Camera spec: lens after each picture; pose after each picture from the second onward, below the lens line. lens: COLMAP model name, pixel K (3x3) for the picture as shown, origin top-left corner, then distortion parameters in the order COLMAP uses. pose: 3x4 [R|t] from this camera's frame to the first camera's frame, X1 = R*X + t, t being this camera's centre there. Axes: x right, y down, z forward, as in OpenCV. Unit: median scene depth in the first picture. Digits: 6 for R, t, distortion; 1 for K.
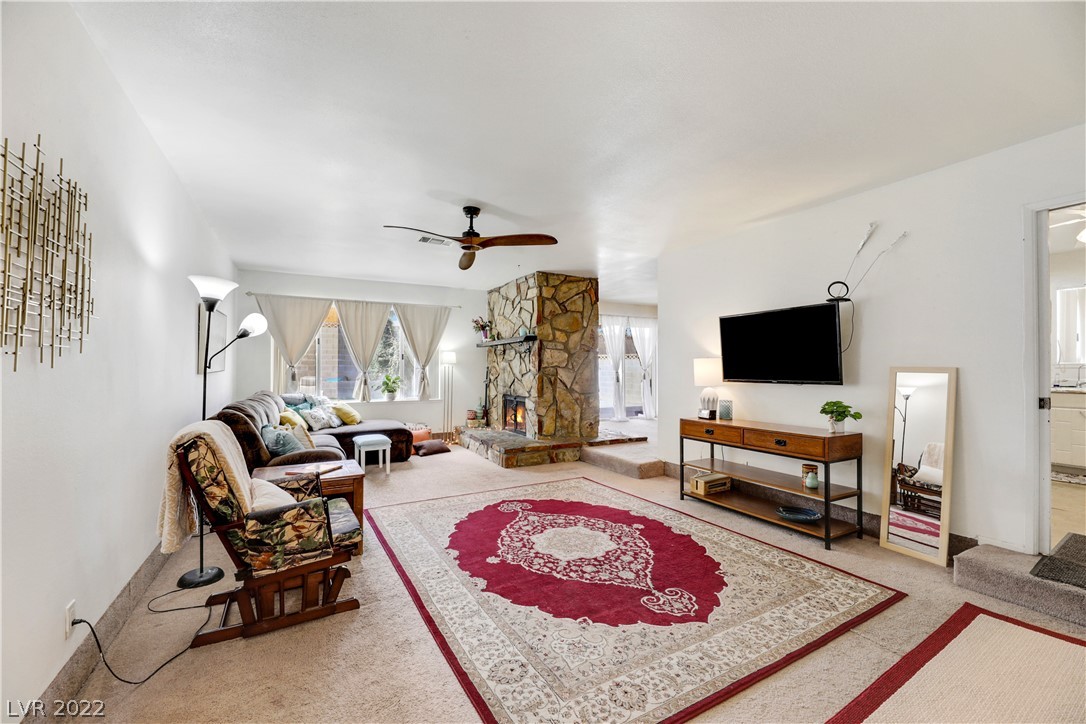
lens RADIAL K [[447.5, 0, 546.9], [0, 447.5, 363.2], [0, 0, 1]] dist [-0.003878, -0.001574]
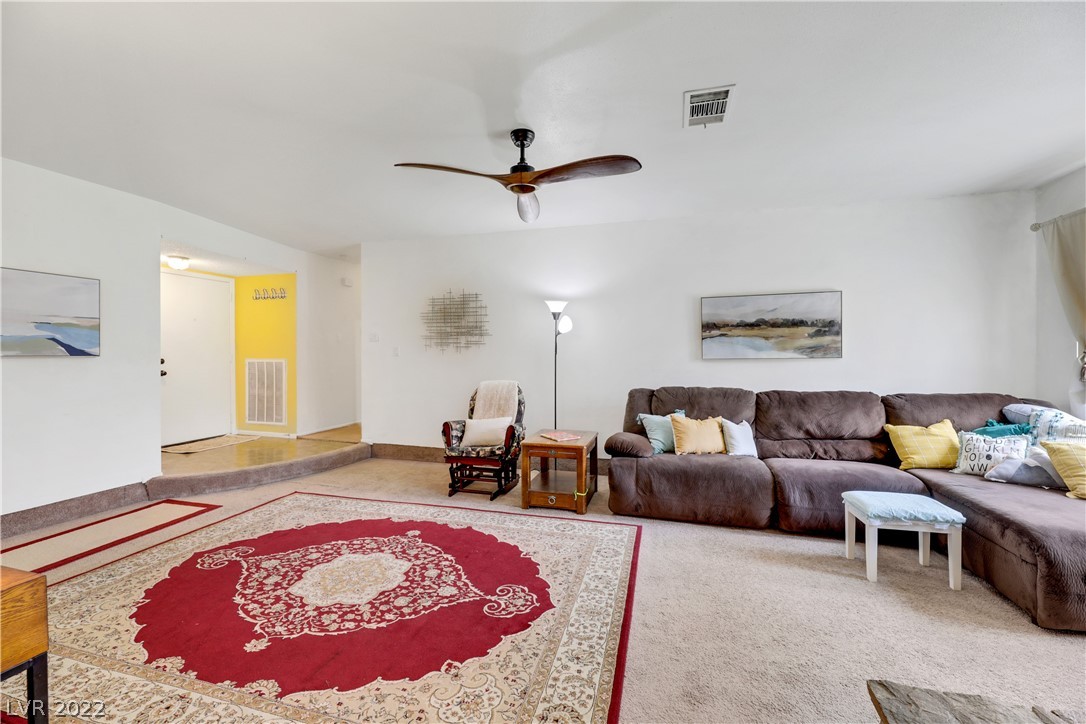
lens RADIAL K [[447.5, 0, 540.9], [0, 447.5, 357.6], [0, 0, 1]] dist [-0.003878, -0.001574]
pose [[-0.721836, 0.005663, -0.692041, 0.190013], [0.004020, 0.999984, 0.003989, 0.007301], [0.692053, 0.000098, -0.721847, 0.945342]]
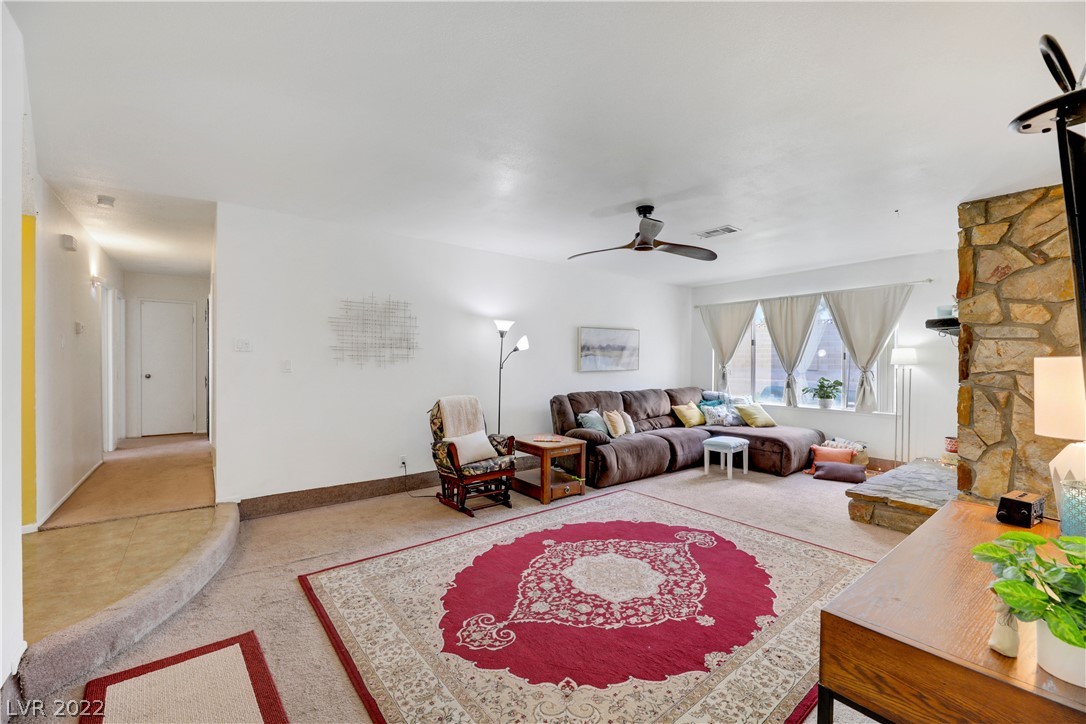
lens RADIAL K [[447.5, 0, 530.8], [0, 447.5, 365.7], [0, 0, 1]] dist [-0.003878, -0.001574]
pose [[0.129444, 0.006454, -0.991566, 0.469645], [0.003828, 0.999968, 0.007008, -0.006218], [0.991579, -0.004702, 0.129416, 0.385964]]
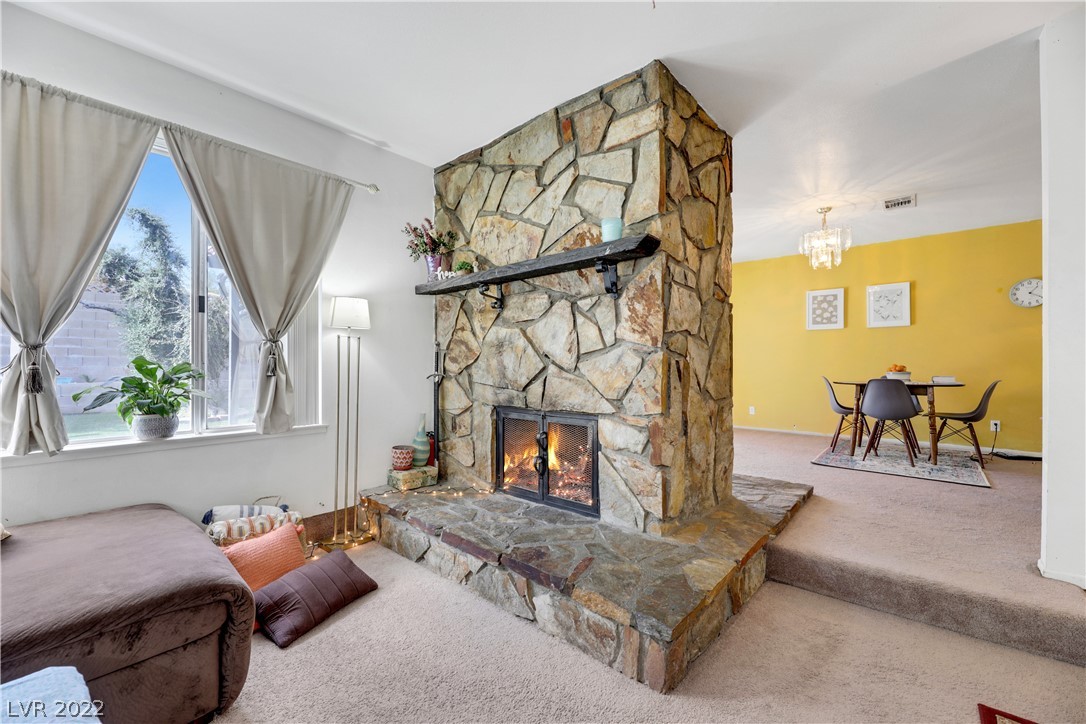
lens RADIAL K [[447.5, 0, 547.9], [0, 447.5, 362.4], [0, 0, 1]] dist [-0.003878, -0.001574]
pose [[0.940485, -0.001703, 0.339832, -0.224375], [0.000627, 0.999994, 0.003278, 0.032450], [-0.339836, -0.002870, 0.940480, 0.697515]]
